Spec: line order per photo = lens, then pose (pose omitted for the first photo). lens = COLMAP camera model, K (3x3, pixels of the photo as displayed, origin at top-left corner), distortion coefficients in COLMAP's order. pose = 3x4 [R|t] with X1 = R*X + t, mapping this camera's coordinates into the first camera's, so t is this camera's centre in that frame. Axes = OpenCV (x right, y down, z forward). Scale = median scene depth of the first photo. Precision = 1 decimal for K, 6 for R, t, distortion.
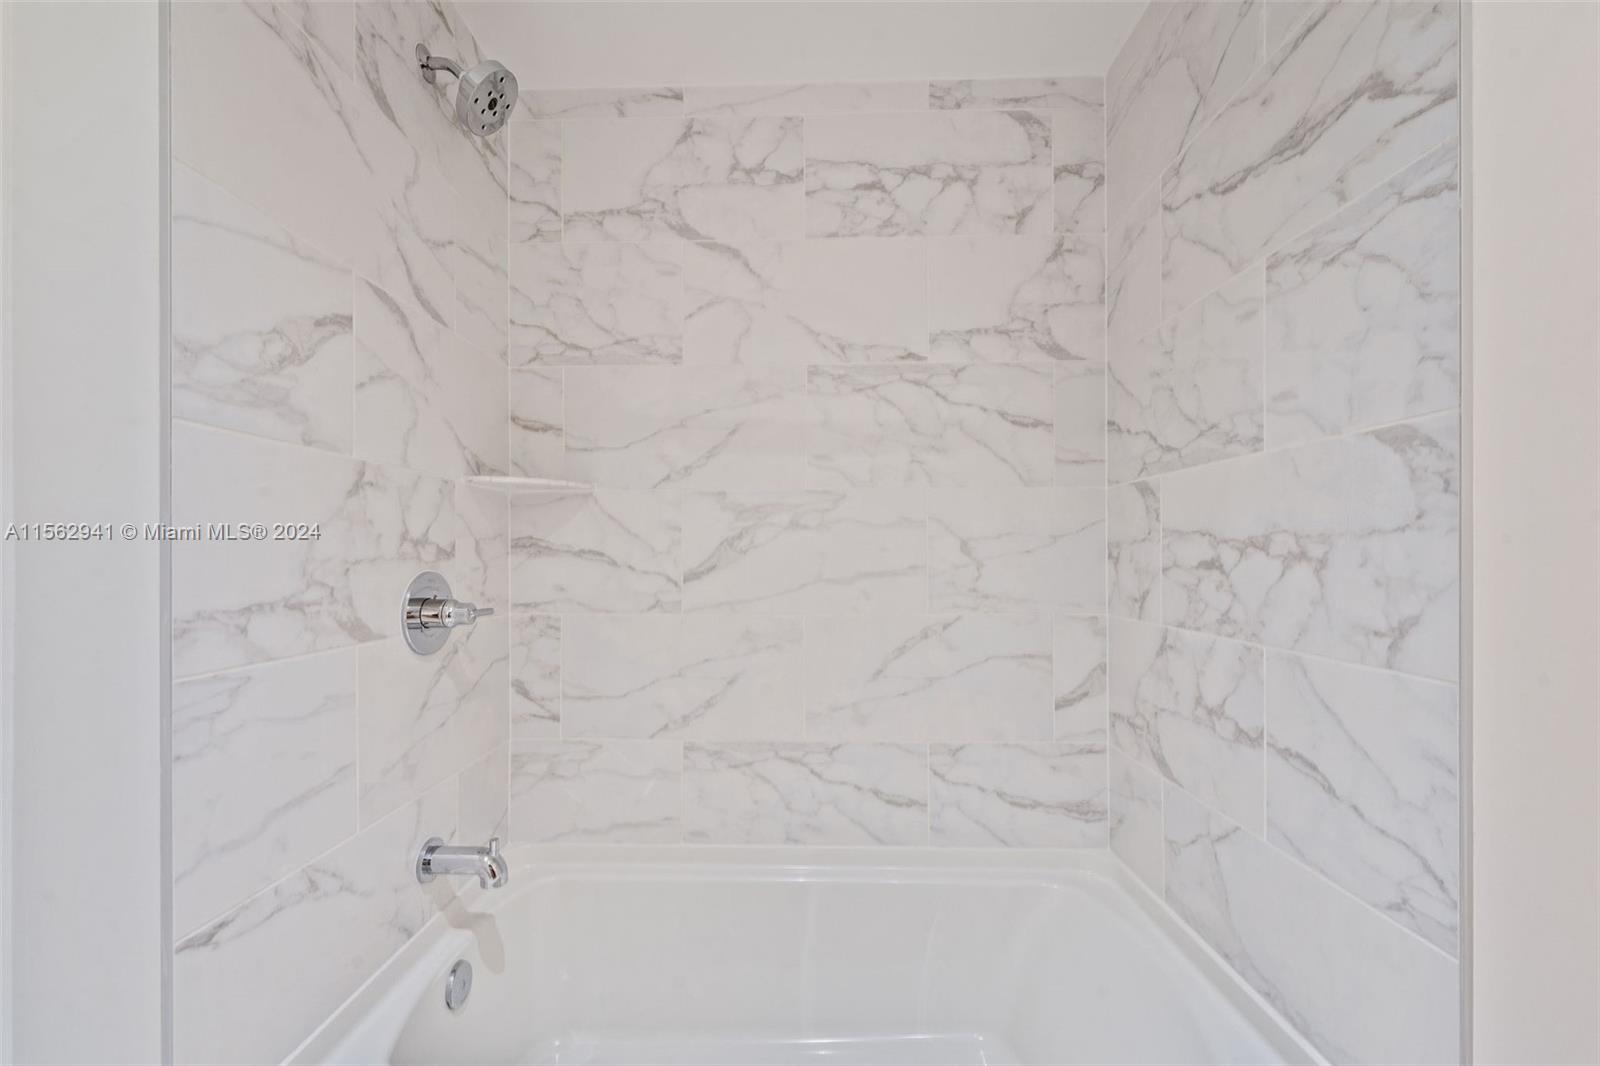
lens RADIAL K [[643.8, 0, 761.2], [0, 643.8, 550.6], [0, 0, 1]] dist [0.007564, -0.002317]
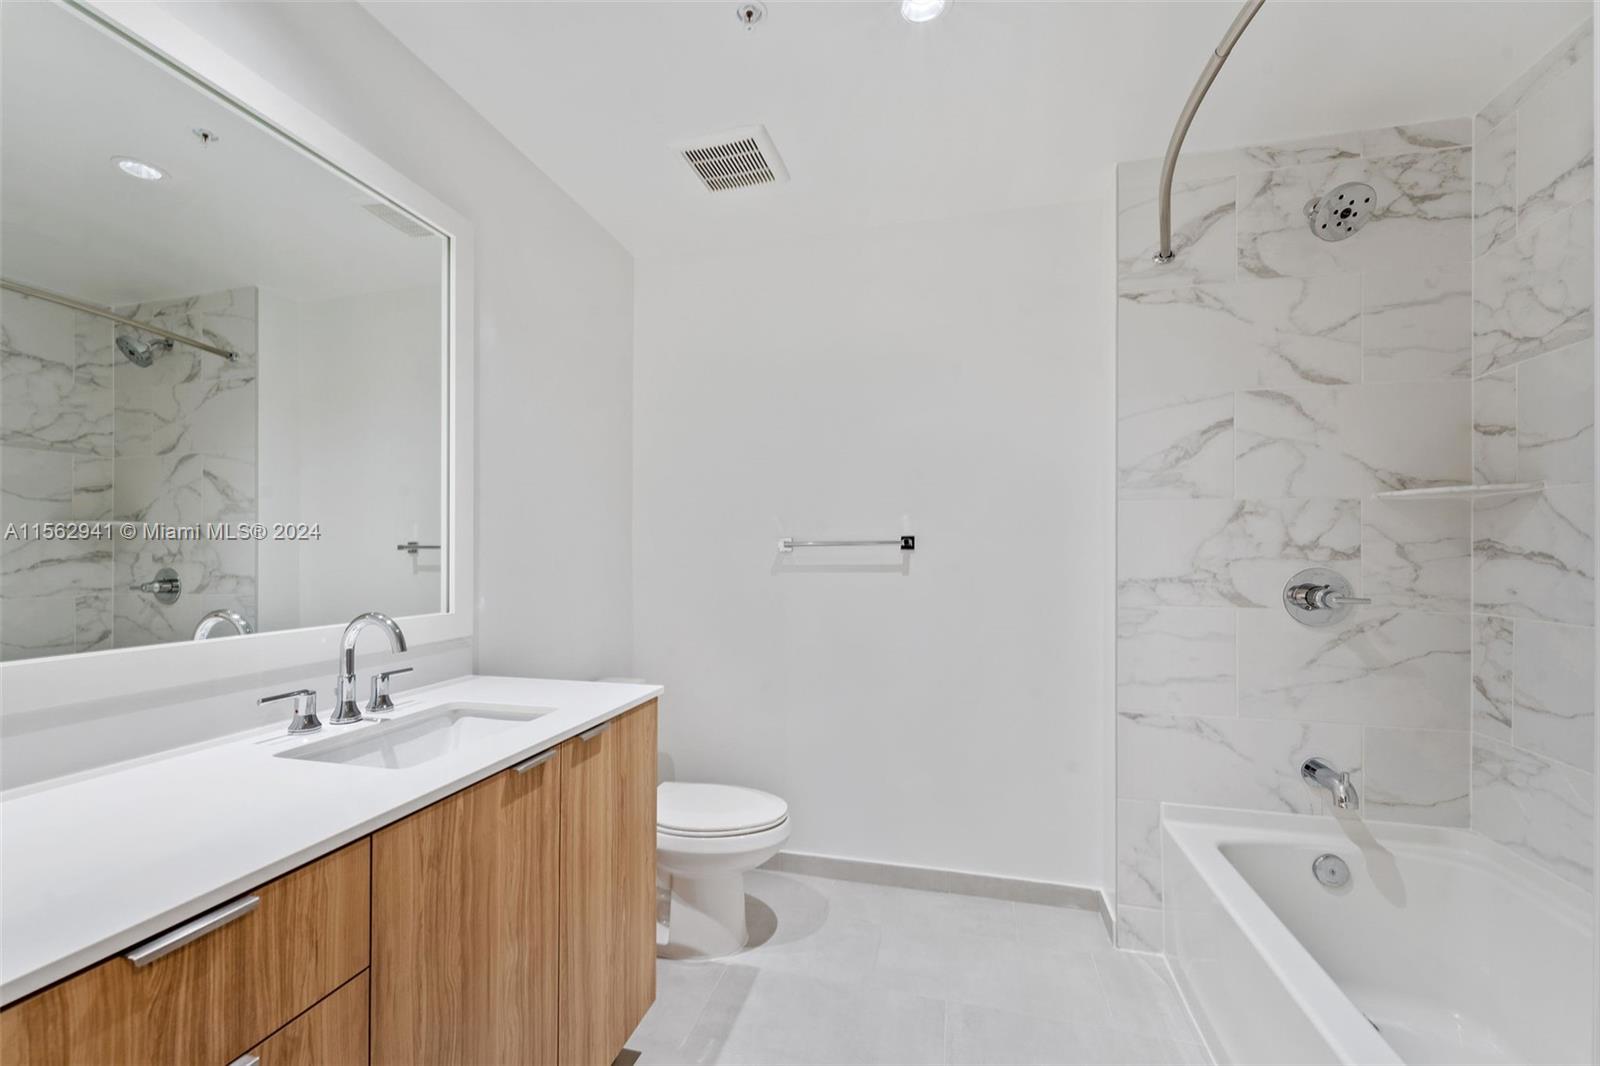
lens RADIAL K [[643.8, 0, 791.0], [0, 643.8, 542.5], [0, 0, 1]] dist [0.007564, -0.002317]
pose [[-0.203101, -0.016391, -0.979021, 0.876710], [0.001432, 0.999854, -0.017037, -0.000672], [0.979157, -0.004862, -0.203048, 0.127615]]
